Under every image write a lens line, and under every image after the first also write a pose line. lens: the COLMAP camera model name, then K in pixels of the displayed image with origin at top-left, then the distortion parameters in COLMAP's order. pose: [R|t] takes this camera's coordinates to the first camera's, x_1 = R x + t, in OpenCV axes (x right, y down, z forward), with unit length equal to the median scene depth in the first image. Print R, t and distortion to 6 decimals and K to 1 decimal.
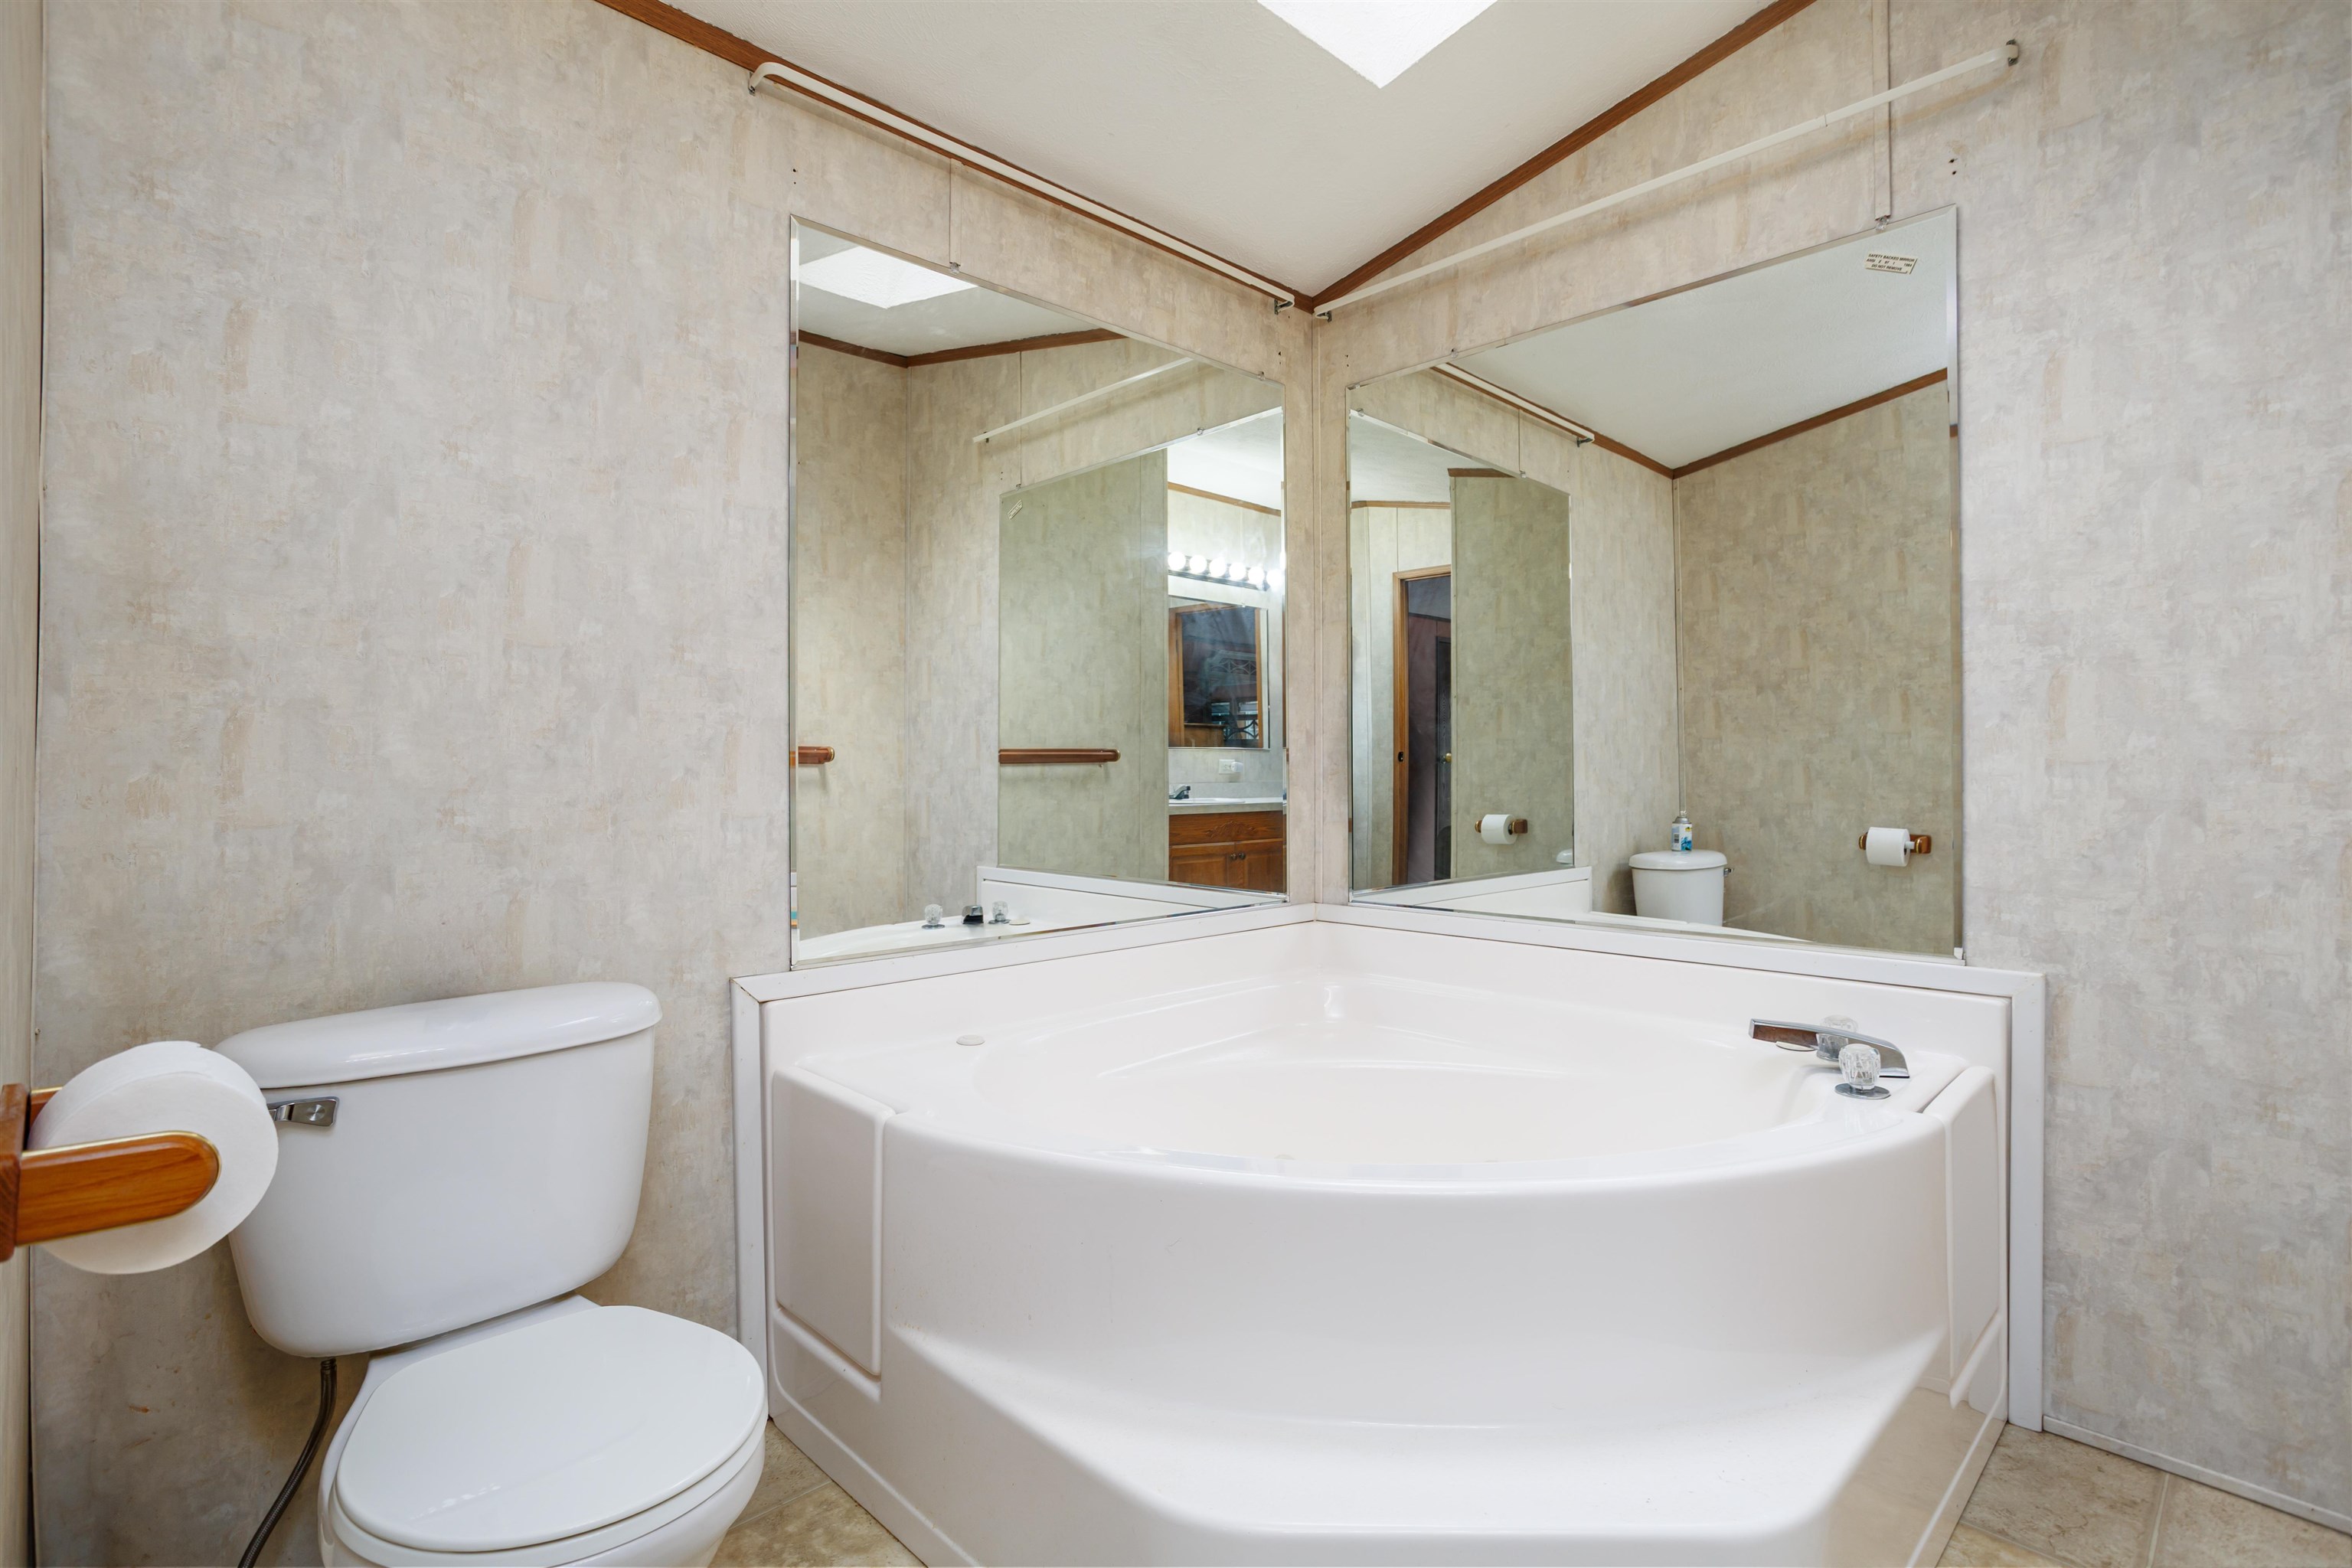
lens RADIAL K [[1122.5, 0, 1165.4], [0, 1122.5, 774.2], [0, 0, 1]] dist [-0.050360, 0.025826]
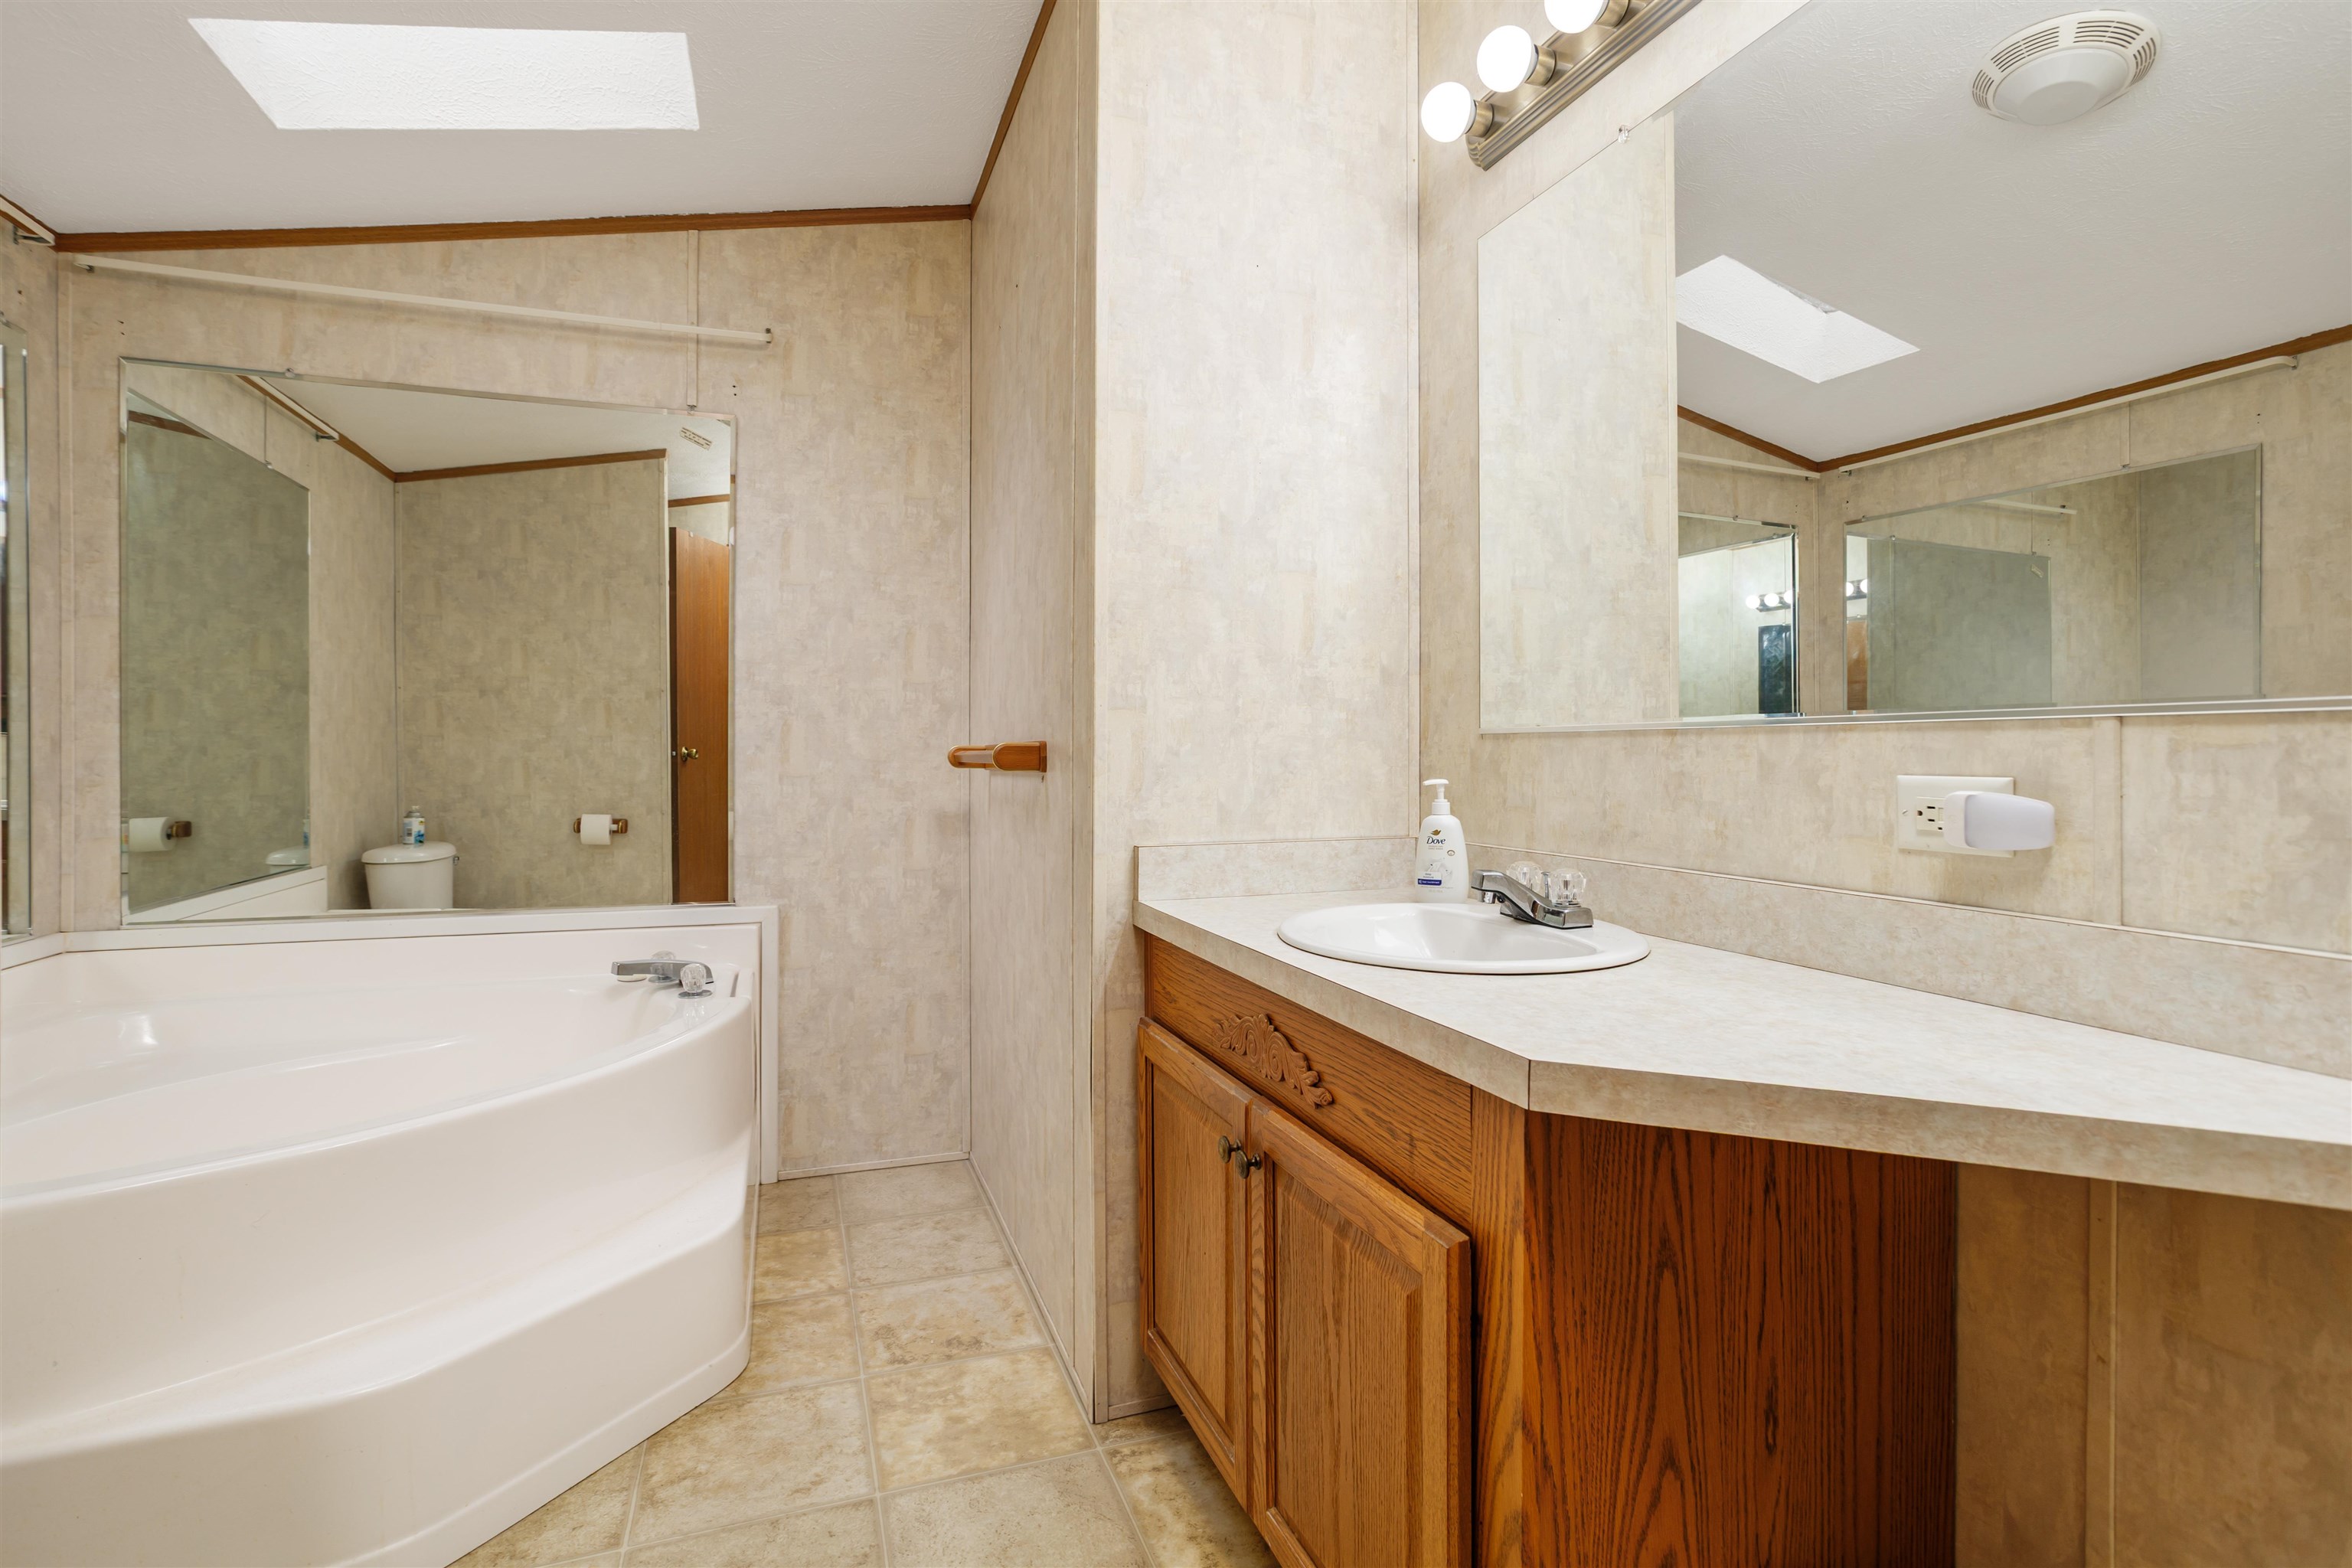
lens RADIAL K [[1196.3, 0, 1208.8], [0, 1196.3, 756.0], [0, 0, 1]] dist [0.050081, 0.001281]
pose [[0.397383, 0.001415, 0.917652, -0.315768], [-0.012476, 0.999915, 0.003860, -0.029865], [-0.917568, -0.012983, 0.397367, -0.161536]]
